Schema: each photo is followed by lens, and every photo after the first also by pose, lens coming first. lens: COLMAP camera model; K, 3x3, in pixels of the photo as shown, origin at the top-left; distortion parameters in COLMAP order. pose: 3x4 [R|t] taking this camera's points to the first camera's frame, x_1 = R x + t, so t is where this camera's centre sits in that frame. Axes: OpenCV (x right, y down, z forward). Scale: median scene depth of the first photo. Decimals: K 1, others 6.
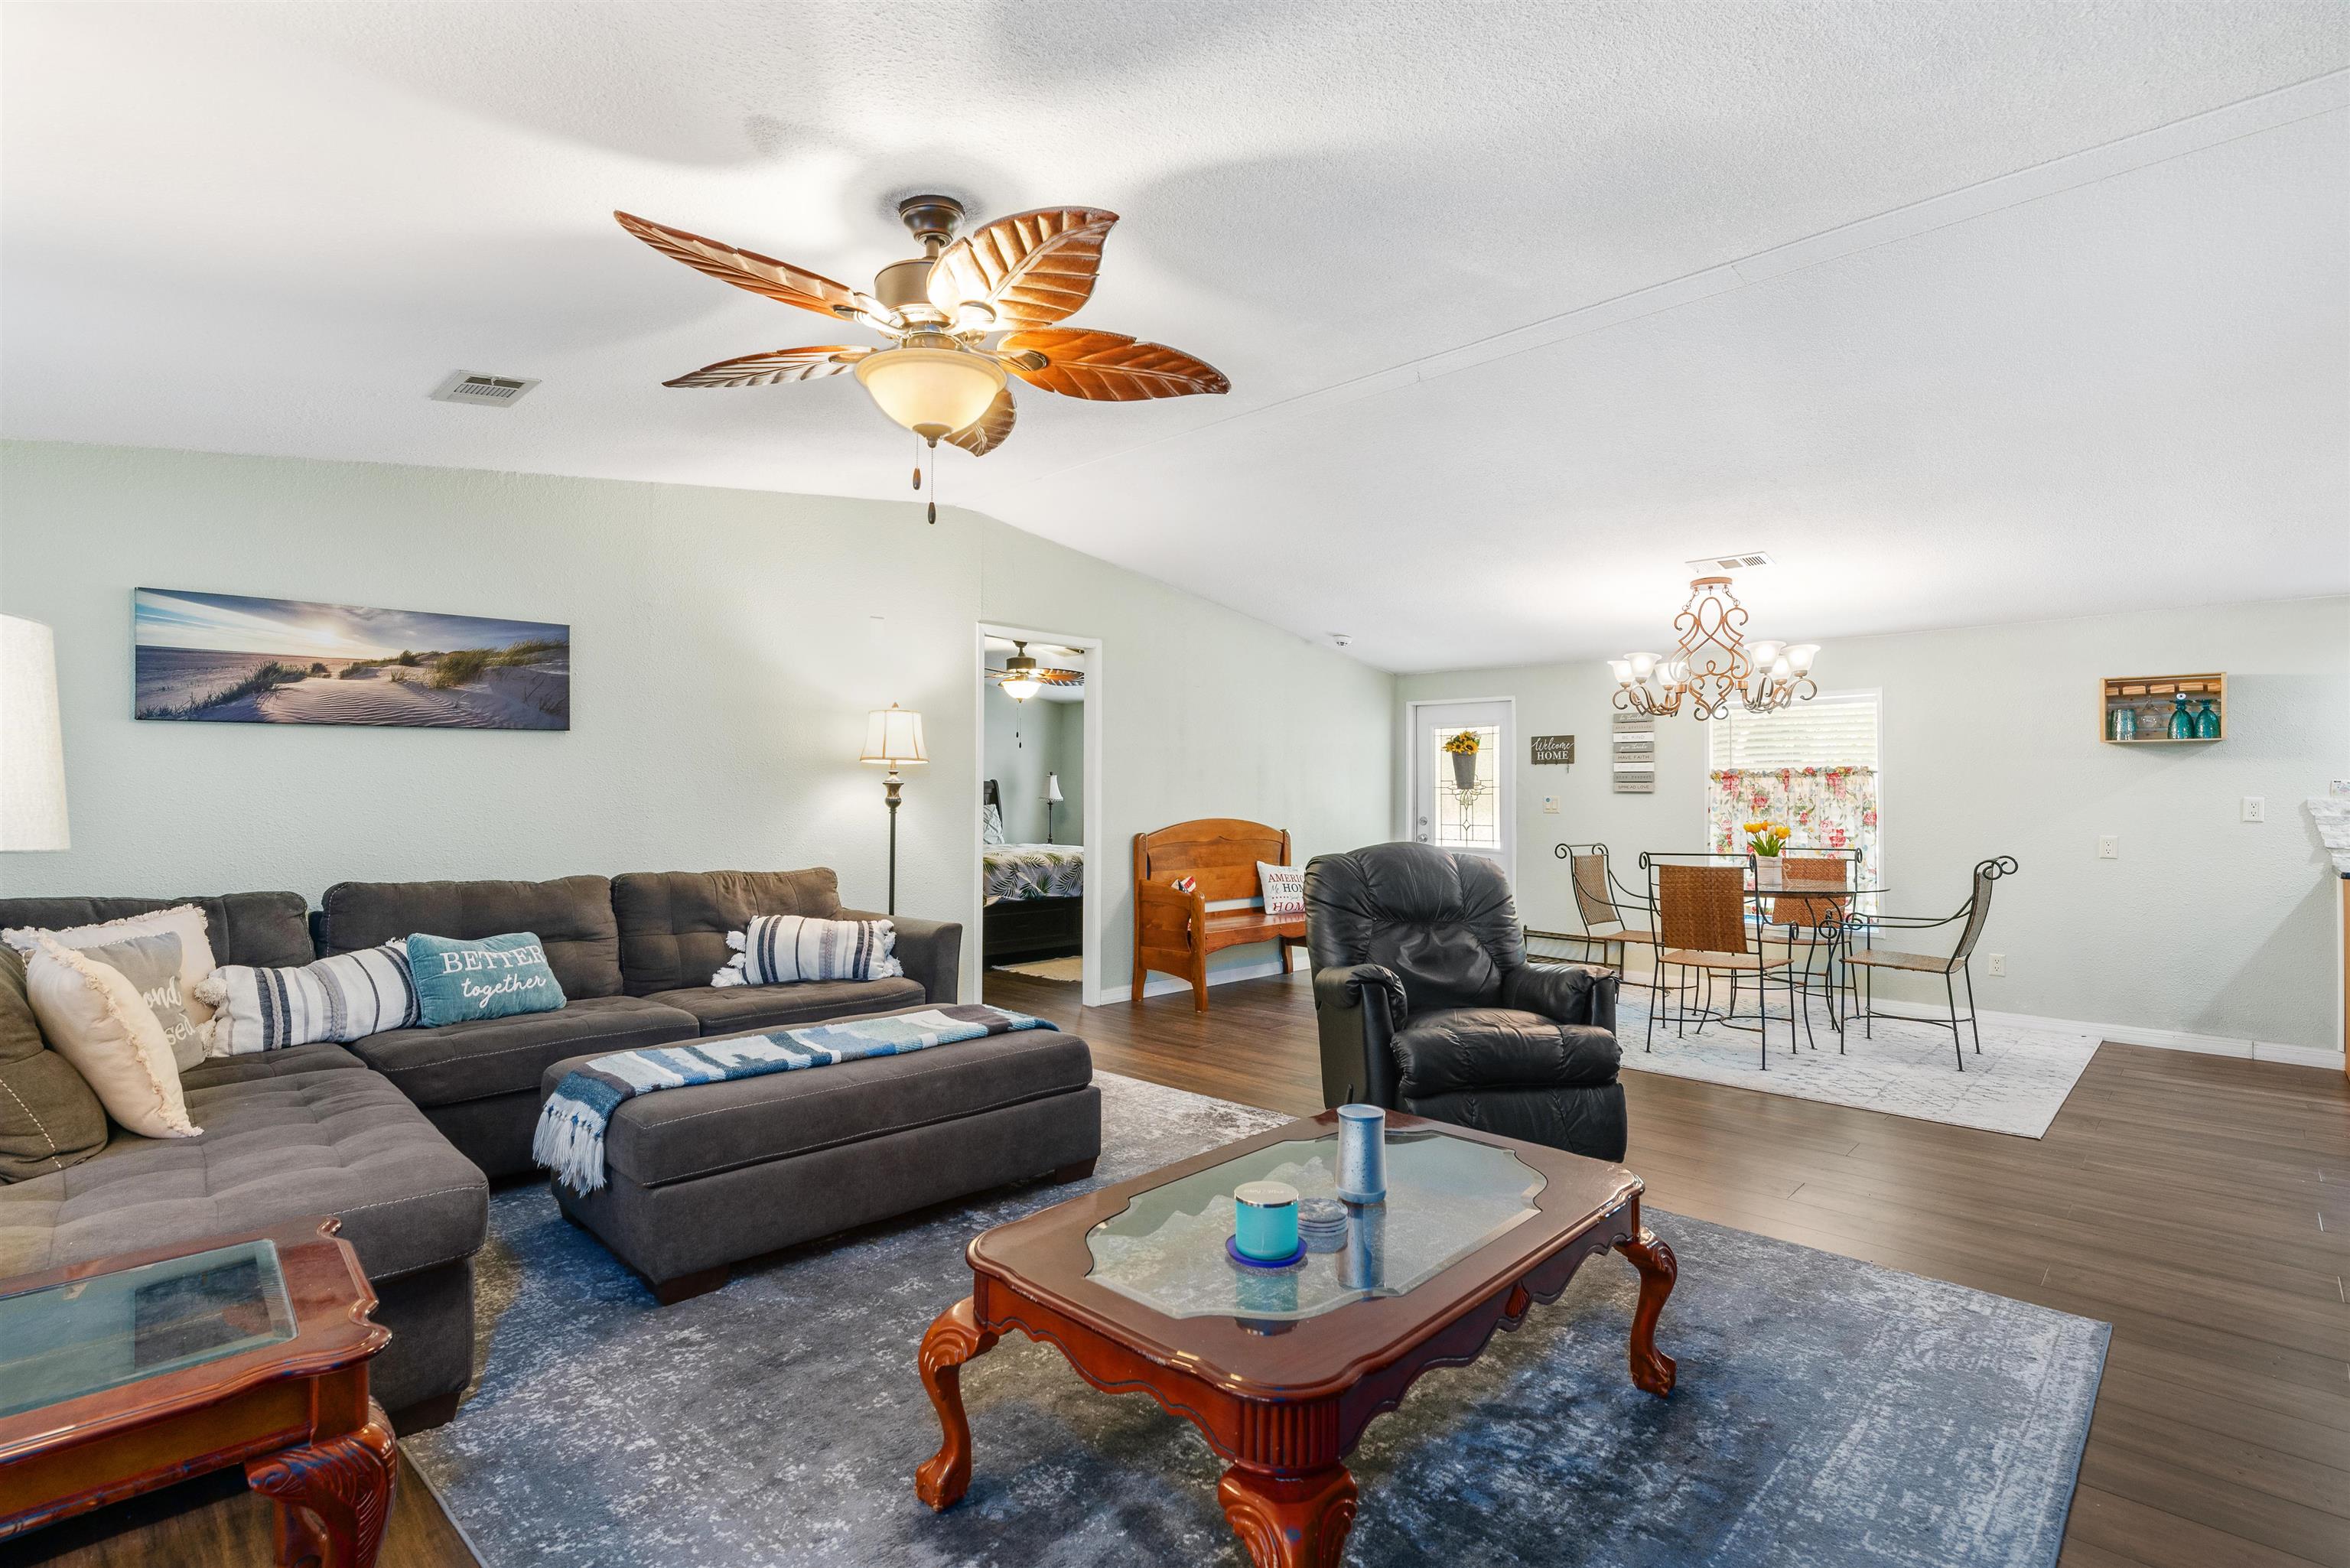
lens RADIAL K [[1091.4, 0, 1175.0], [0, 1091.4, 784.0], [0, 0, 1]] dist [0.000777, 0.000062]
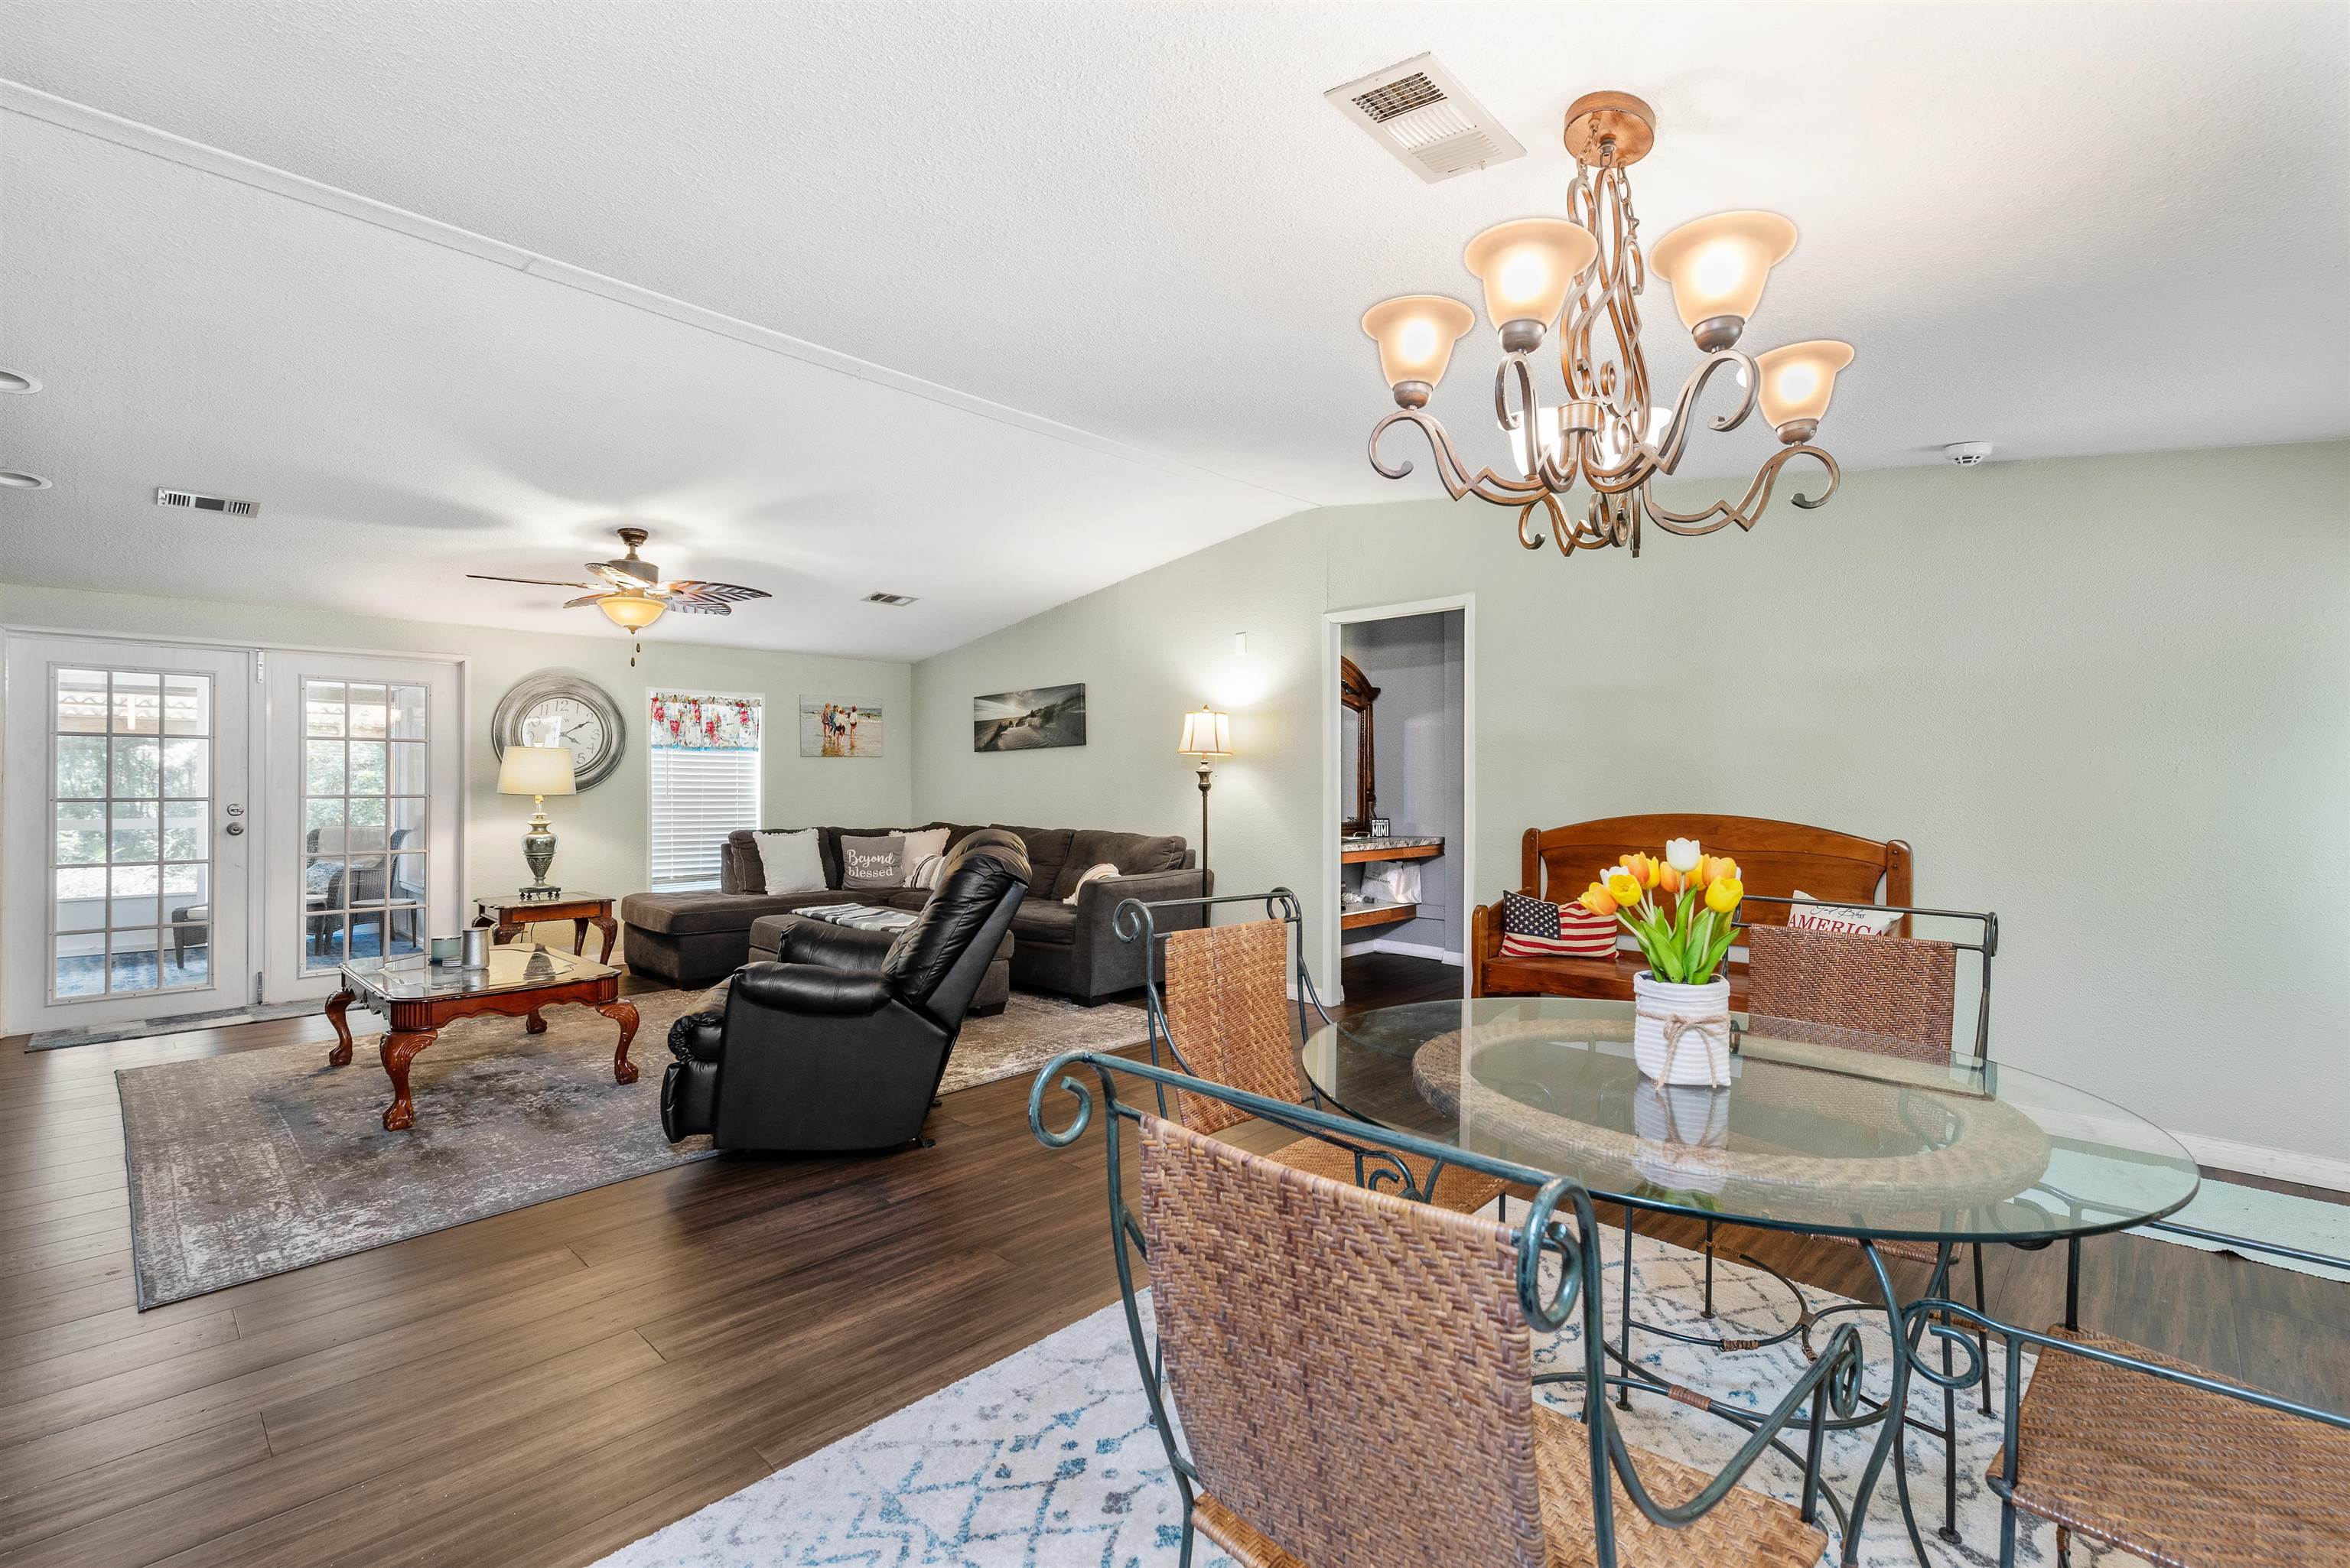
lens RADIAL K [[1038.4, 0, 1175.0], [0, 1038.4, 784.0], [0, 0, 1]] dist [-0.000401, -0.000011]
pose [[0.002473, -0.008245, -0.999963, 1.141072], [0.008615, 0.999929, -0.008224, 0.028564], [0.999960, -0.008595, 0.002543, 1.228005]]
